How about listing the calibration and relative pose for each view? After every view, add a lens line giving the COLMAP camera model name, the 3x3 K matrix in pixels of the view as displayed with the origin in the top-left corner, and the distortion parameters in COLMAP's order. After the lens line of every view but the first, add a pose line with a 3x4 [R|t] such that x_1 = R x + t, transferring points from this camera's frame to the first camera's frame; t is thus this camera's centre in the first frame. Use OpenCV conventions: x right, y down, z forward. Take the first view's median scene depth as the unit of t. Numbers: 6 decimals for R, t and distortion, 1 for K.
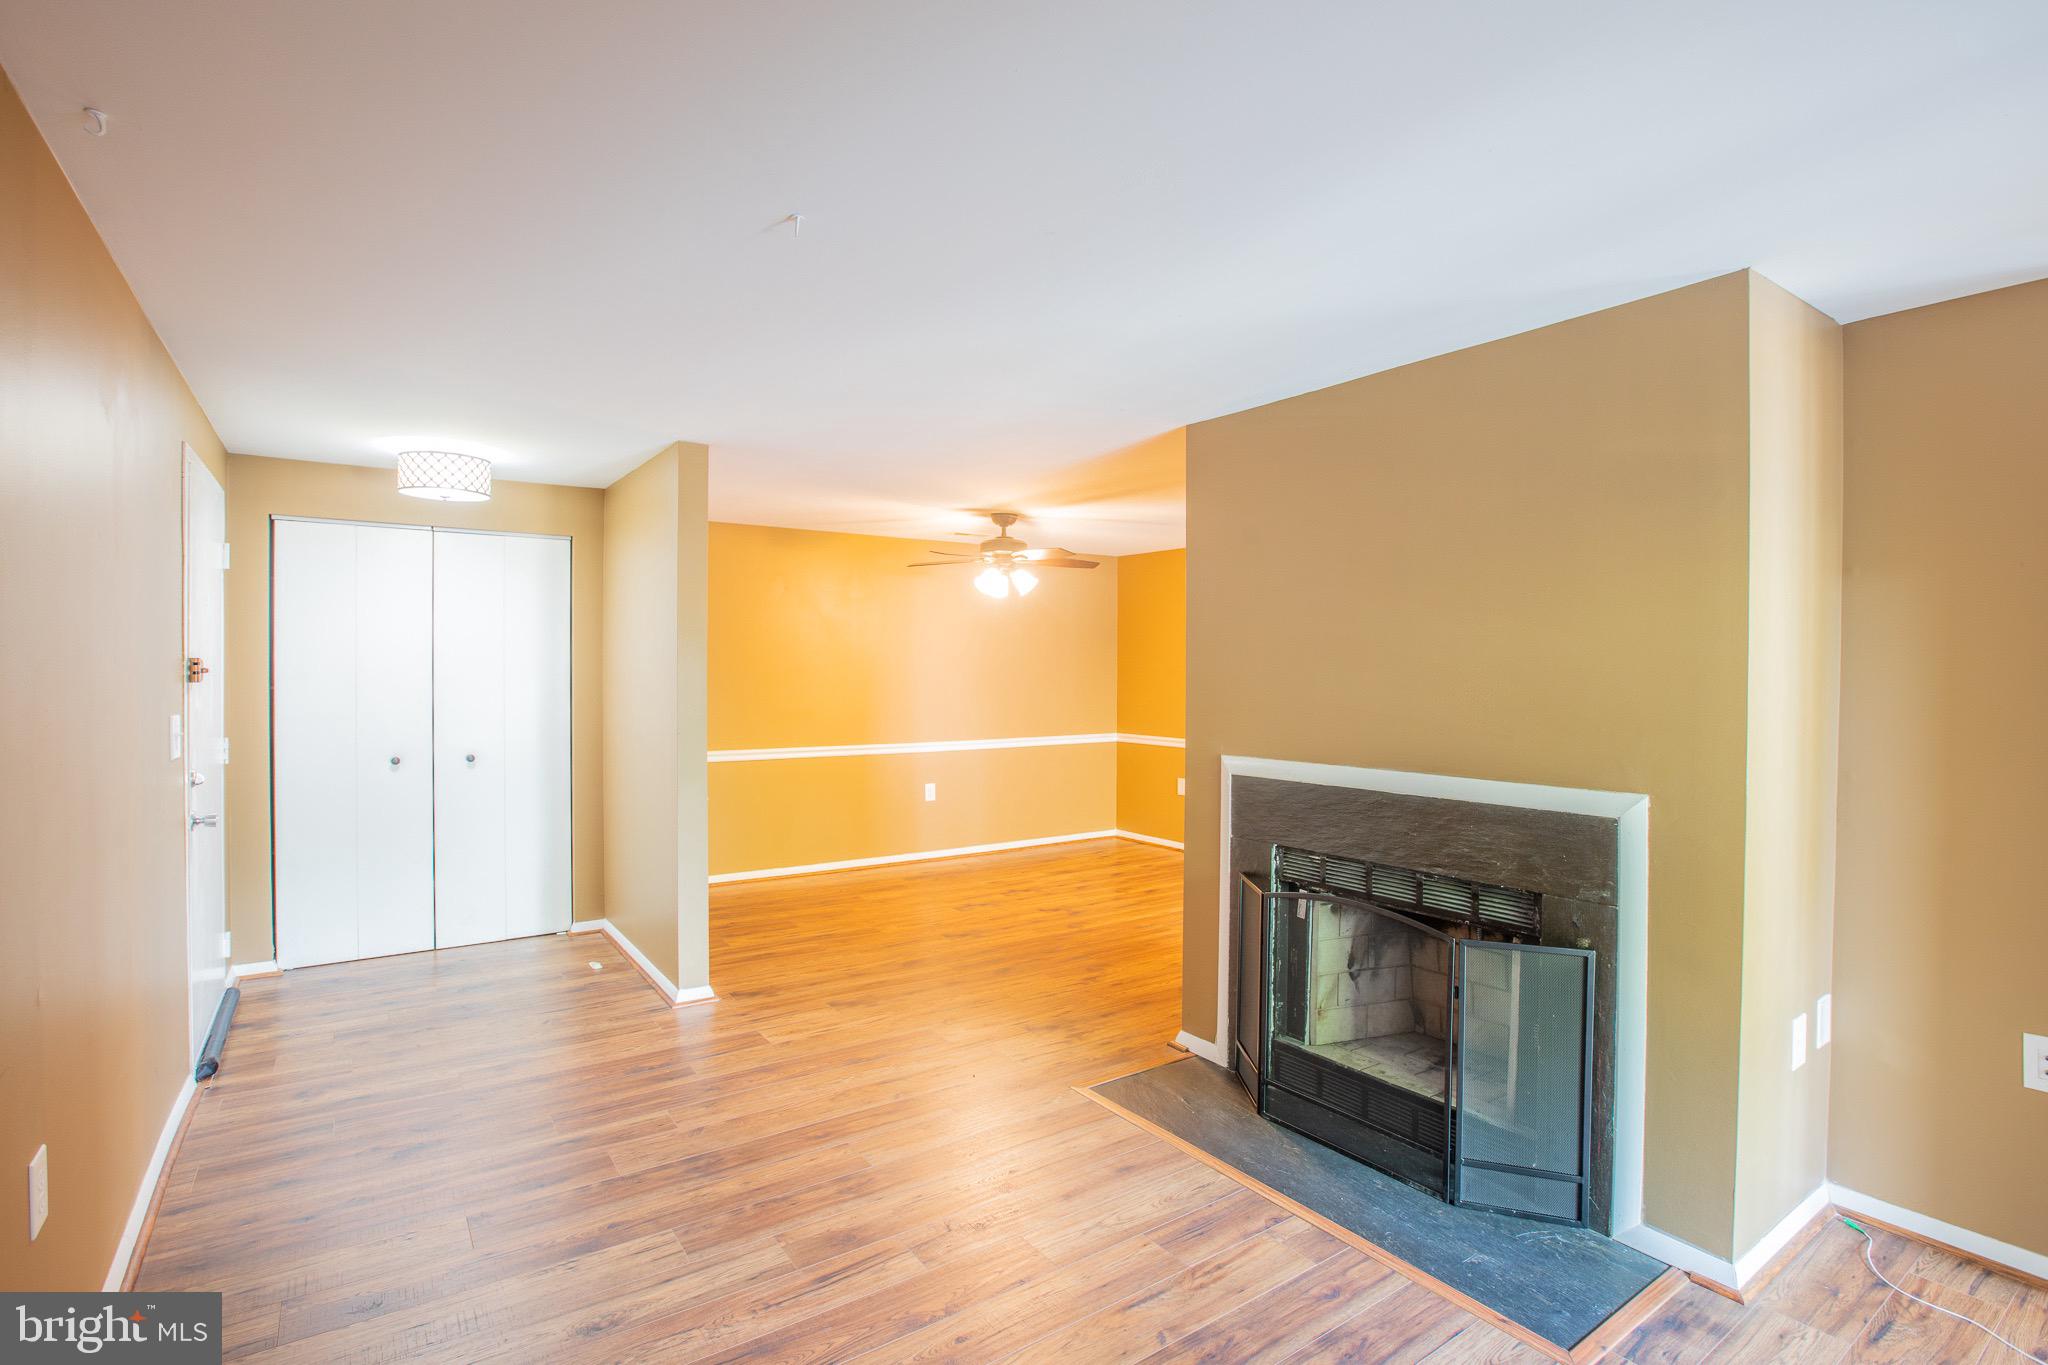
lens RADIAL K [[967.3, 0, 1013.6], [0, 967.3, 678.3], [0, 0, 1]] dist [-0.055348, 0.020651]
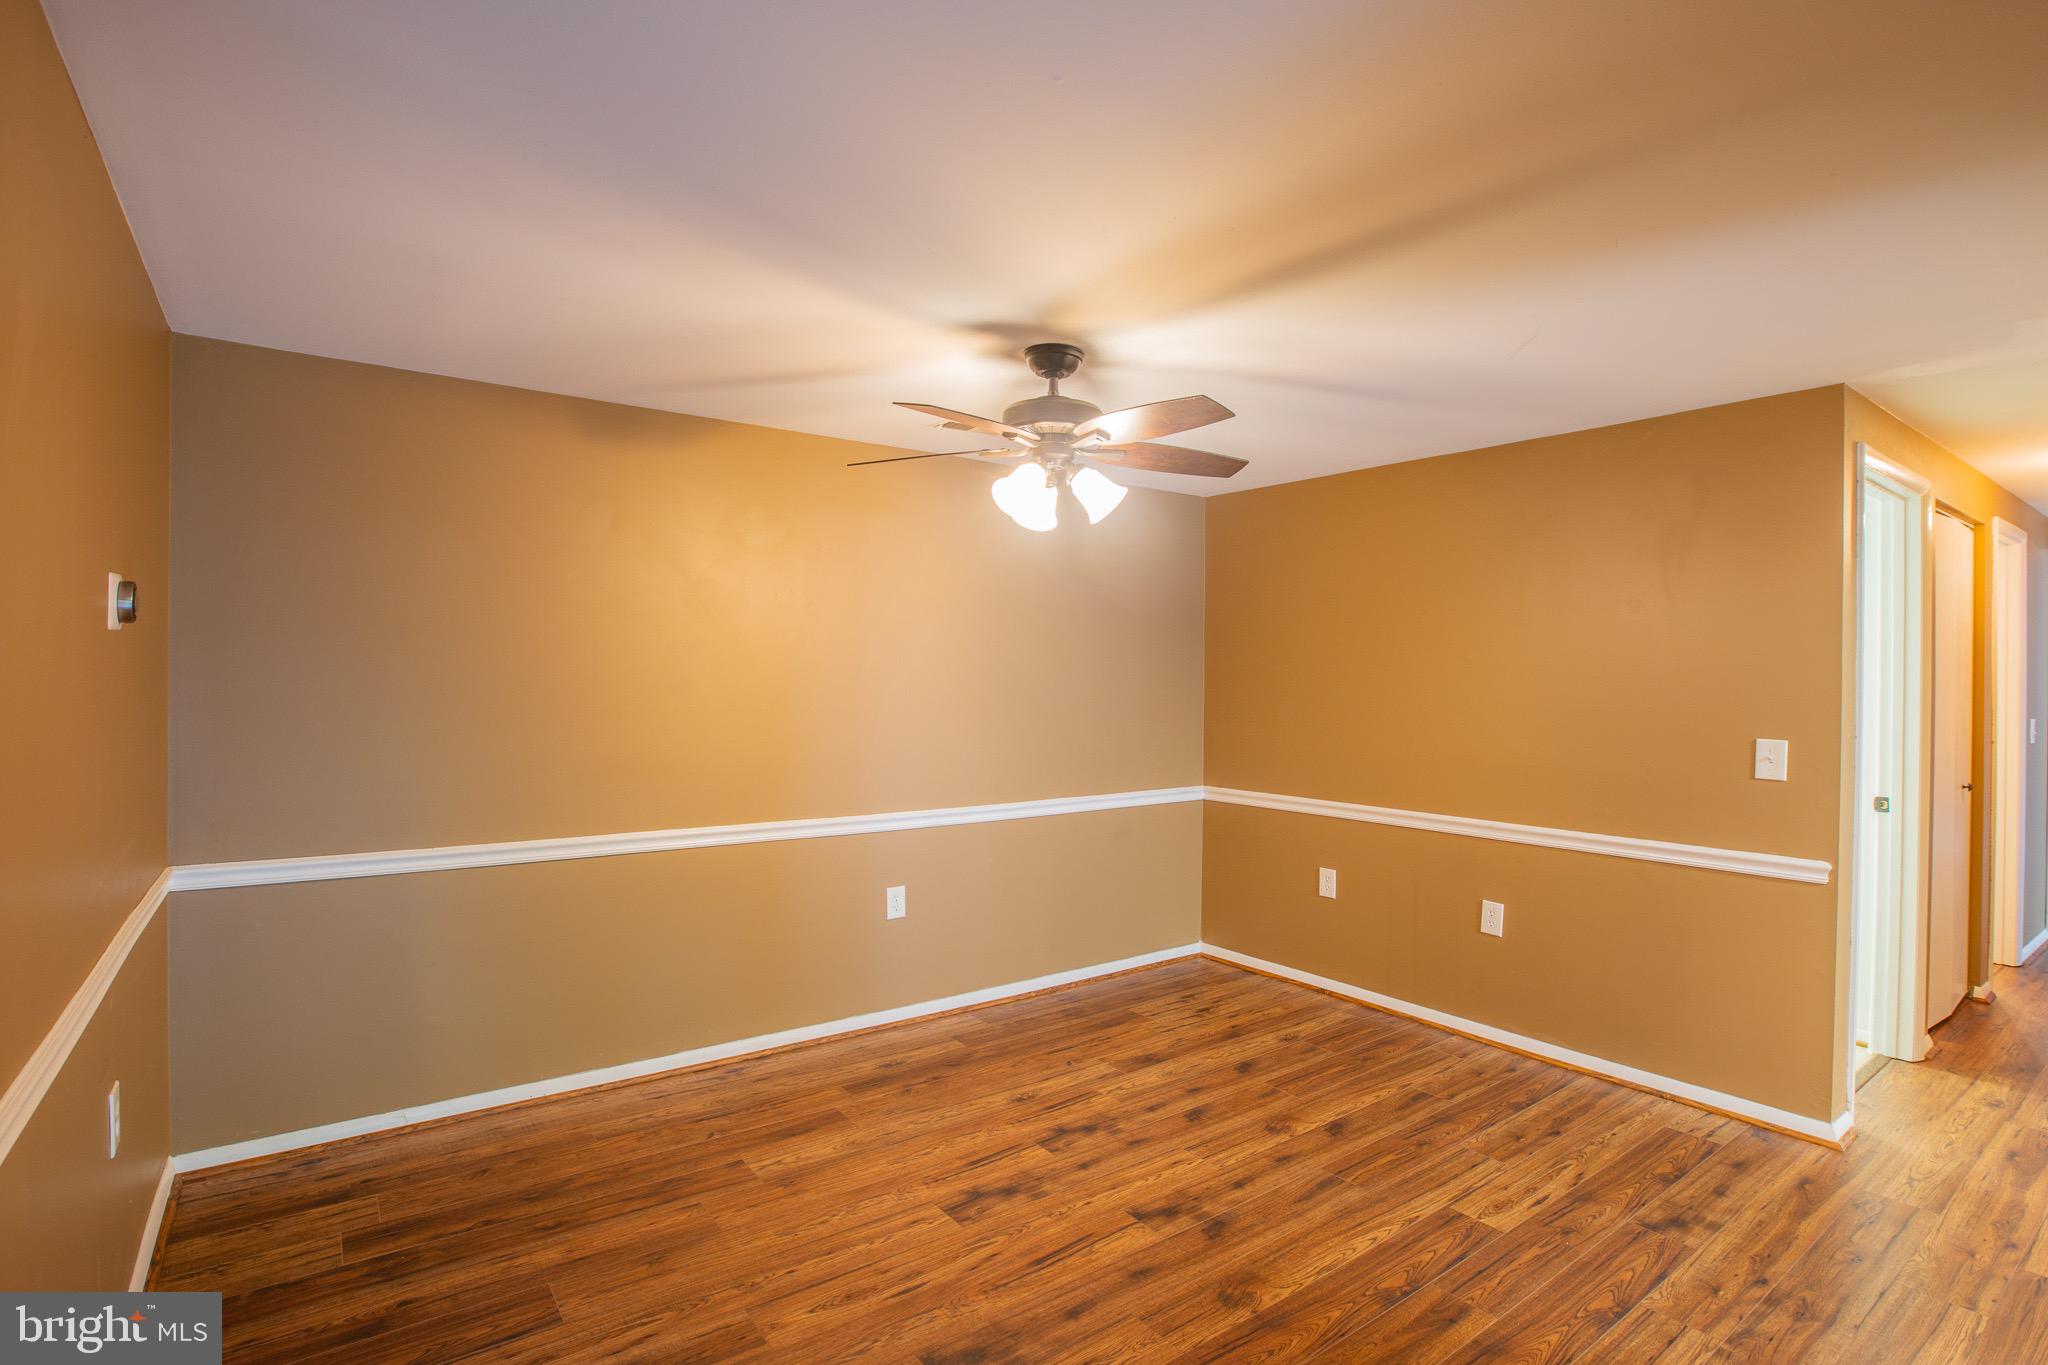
lens RADIAL K [[967.3, 0, 1013.6], [0, 967.3, 678.3], [0, 0, 1]] dist [-0.055348, 0.020651]
pose [[0.999640, 0.005689, 0.026229, -0.044229], [-0.005362, 0.999907, -0.012512, -0.004949], [-0.026298, 0.012367, 0.999578, 0.574263]]
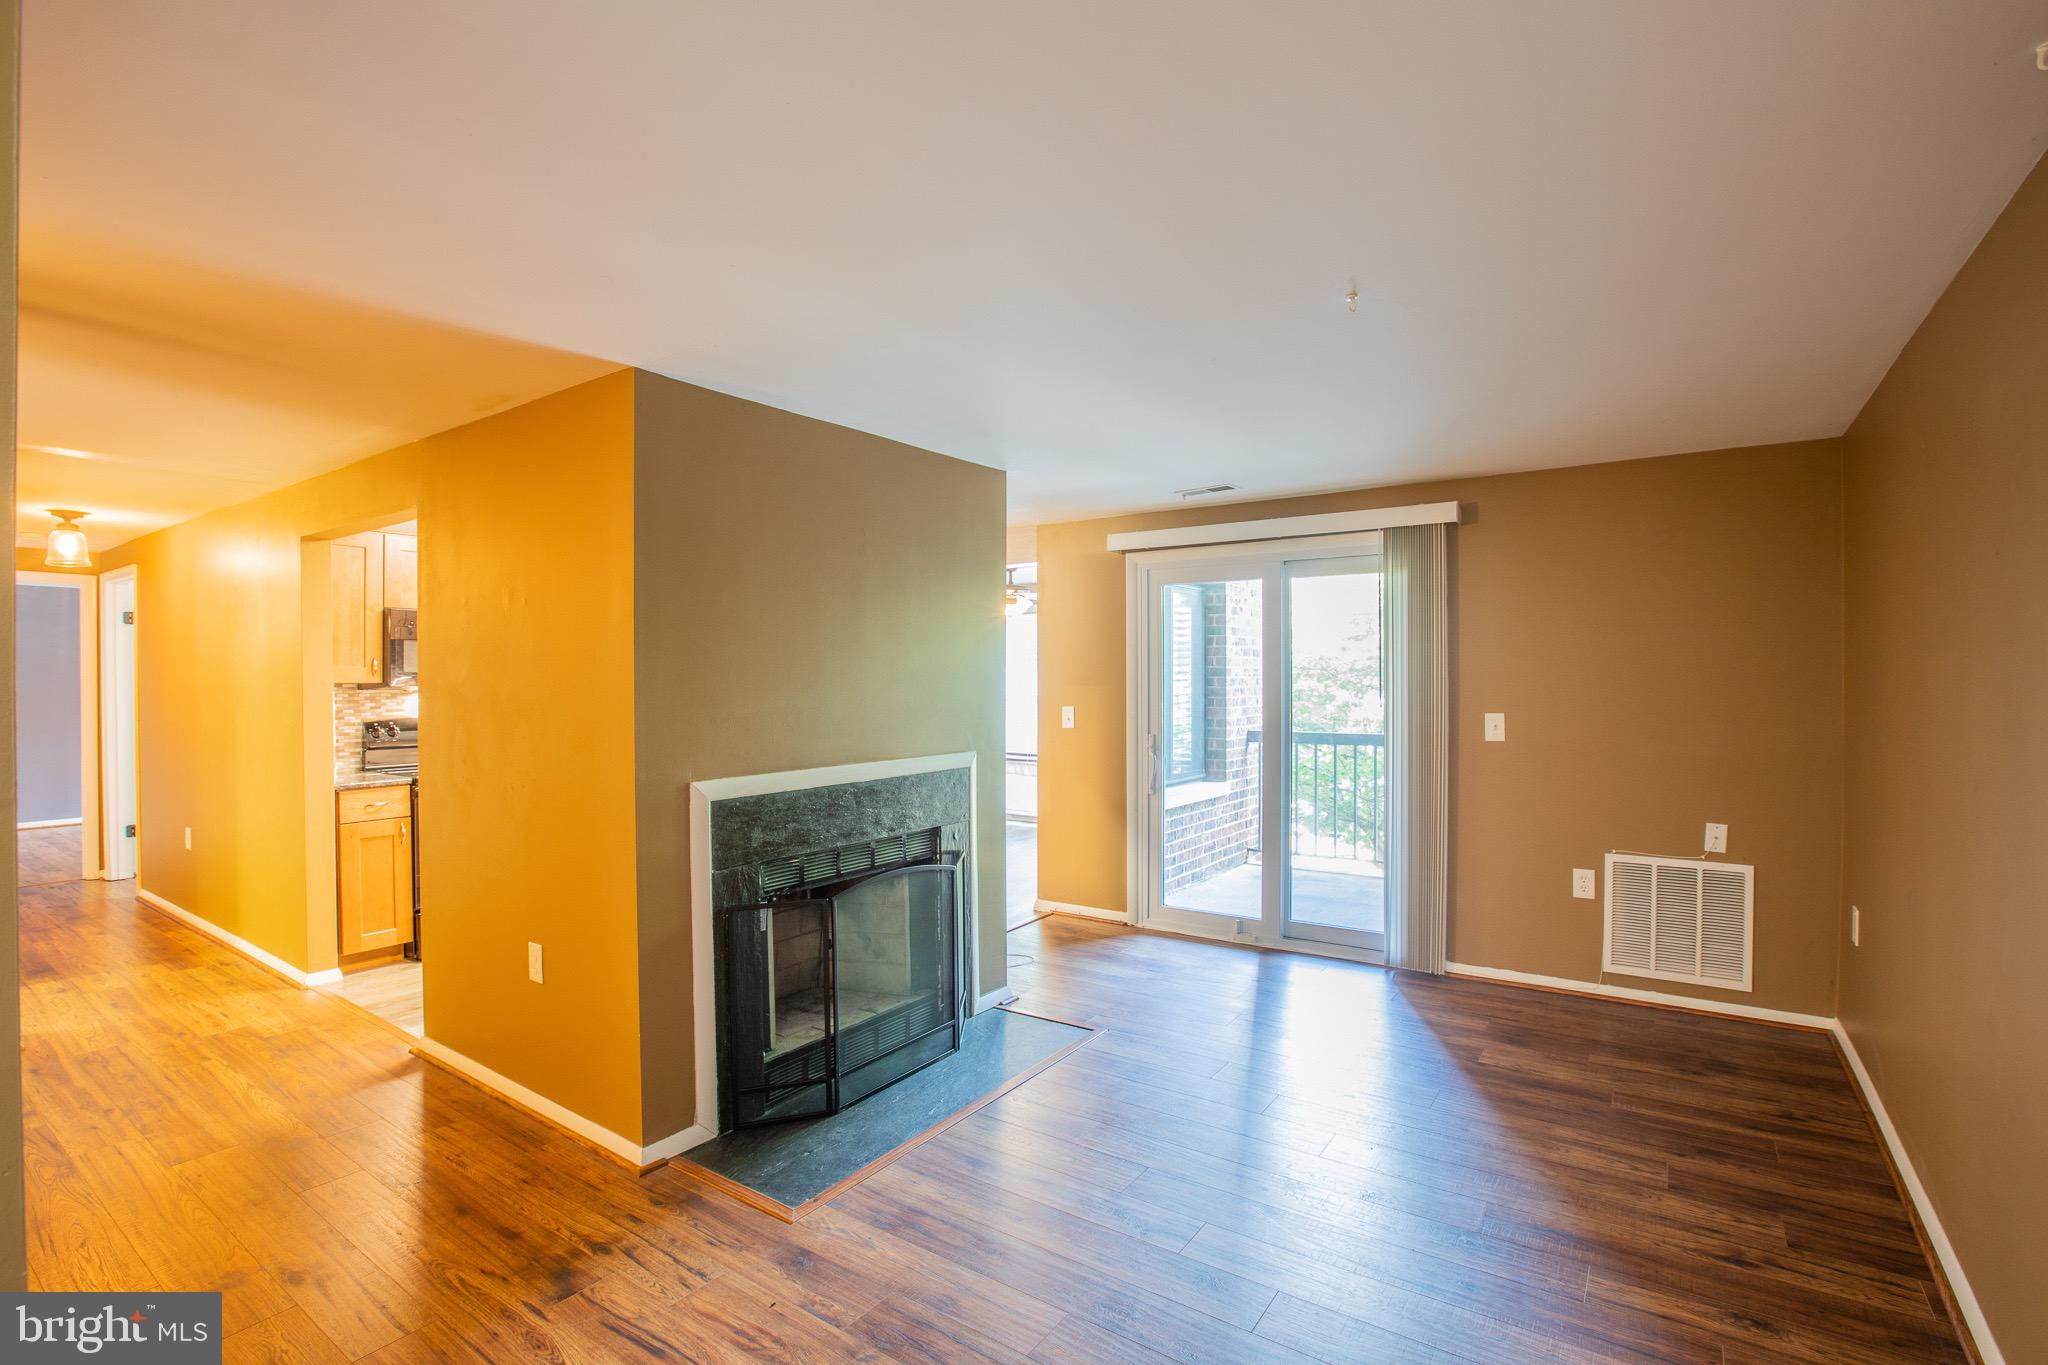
lens RADIAL K [[935.5, 0, 1024.0], [0, 935.5, 682.5], [0, 0, 1]] dist [-0.046622, 0.018974]
pose [[-0.349078, -0.001121, 0.937093, -0.415988], [0.009976, 0.999938, 0.004912, -0.005702], [-0.937041, 0.011064, -0.349045, 0.644280]]
